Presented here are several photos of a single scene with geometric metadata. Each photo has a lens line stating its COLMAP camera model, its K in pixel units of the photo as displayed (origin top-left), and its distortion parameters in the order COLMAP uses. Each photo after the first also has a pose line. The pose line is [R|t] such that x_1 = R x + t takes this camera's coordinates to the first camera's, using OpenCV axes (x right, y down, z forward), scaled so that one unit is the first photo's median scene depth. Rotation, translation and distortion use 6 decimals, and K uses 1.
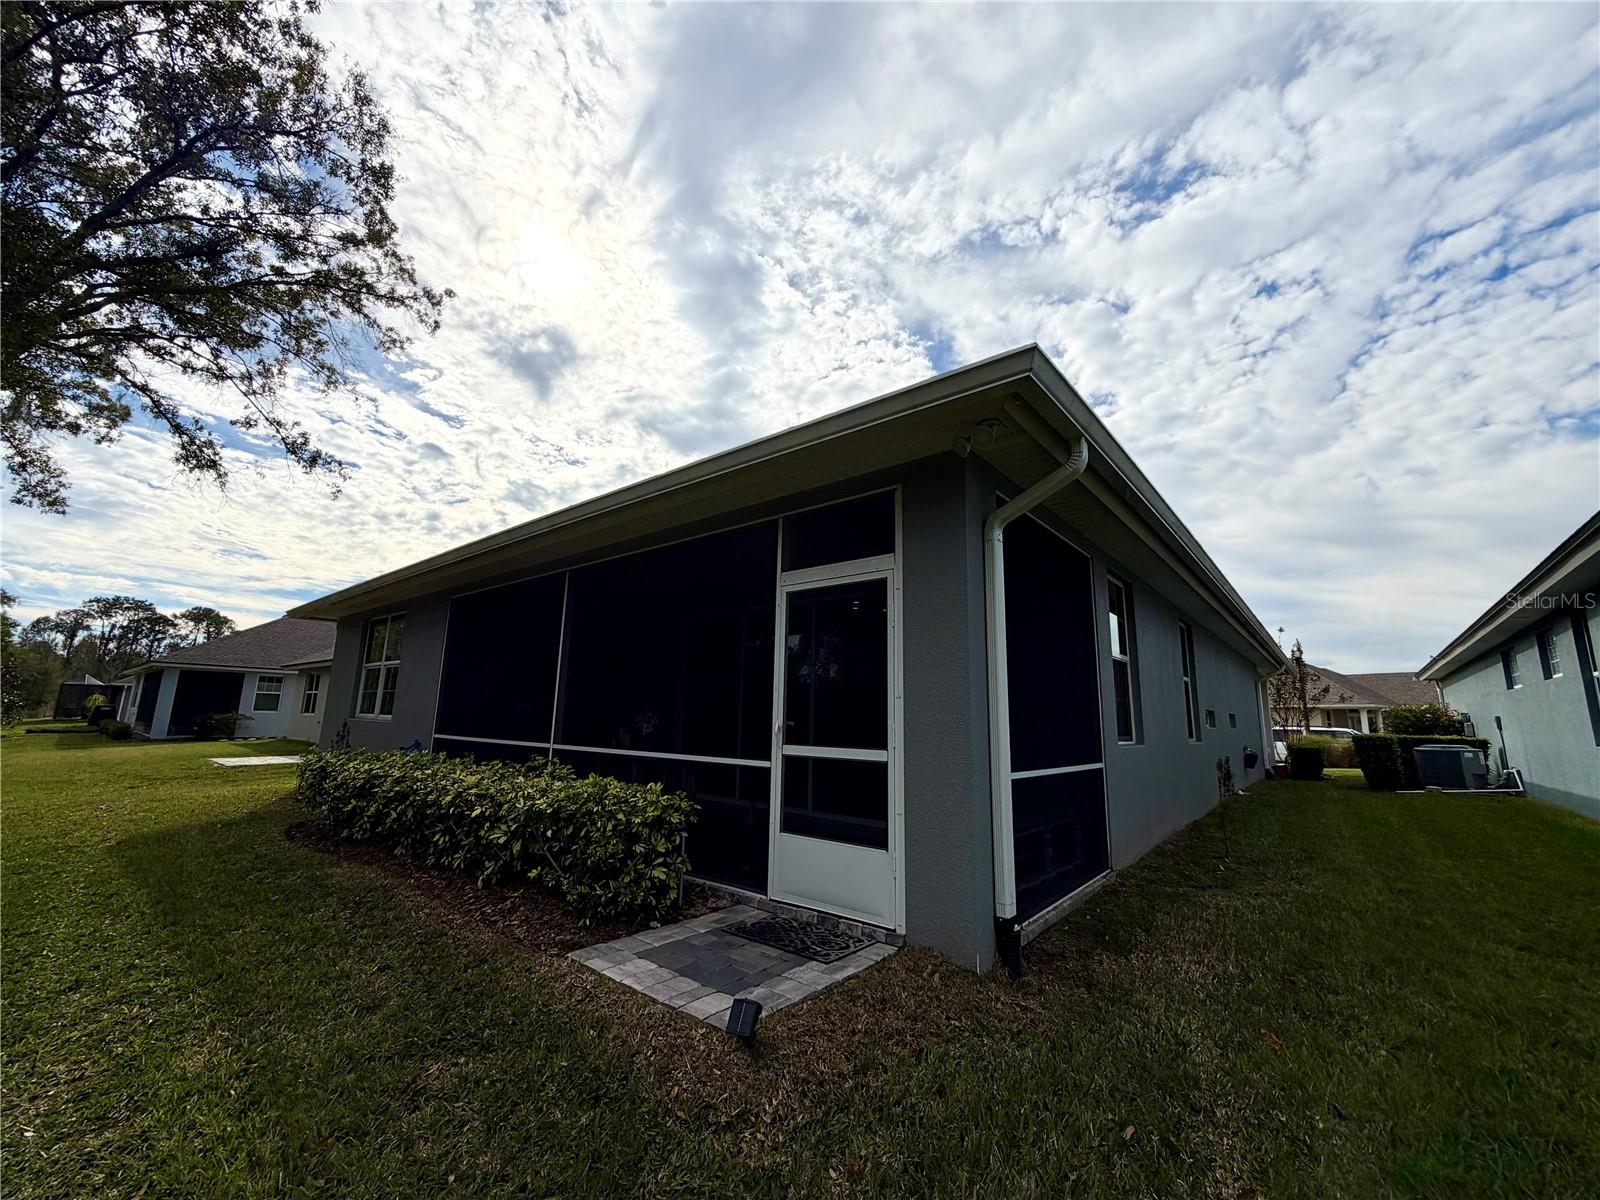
lens RADIAL K [[628.8, 0, 783.2], [0, 628.8, 594.9], [0, 0, 1]] dist [0.000859, 0.000218]
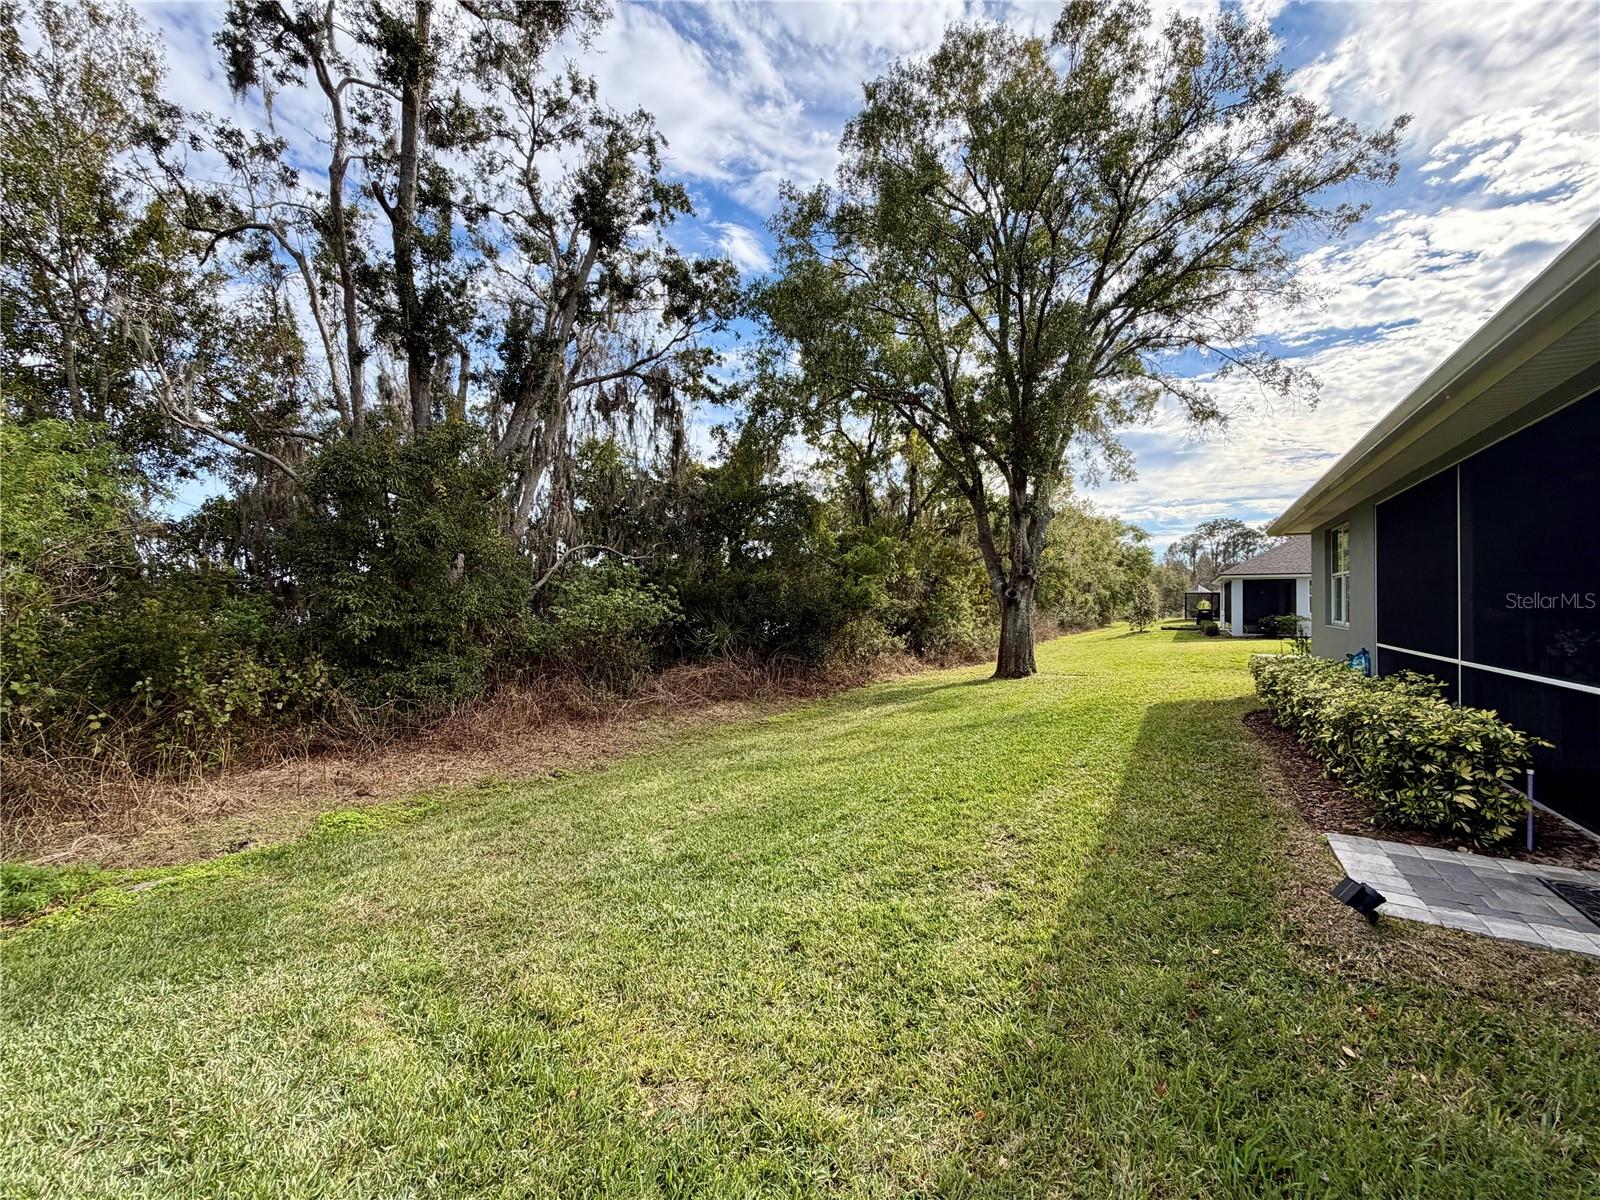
lens RADIAL K [[638.9, 0, 794.1], [0, 638.9, 598.5], [0, 0, 1]] dist [0.000789, 0.000149]
pose [[0.143563, -0.034748, -0.989031, 0.119106], [0.200123, 0.979756, -0.005374, -0.010060], [0.969196, -0.197157, 0.147611, -0.012028]]
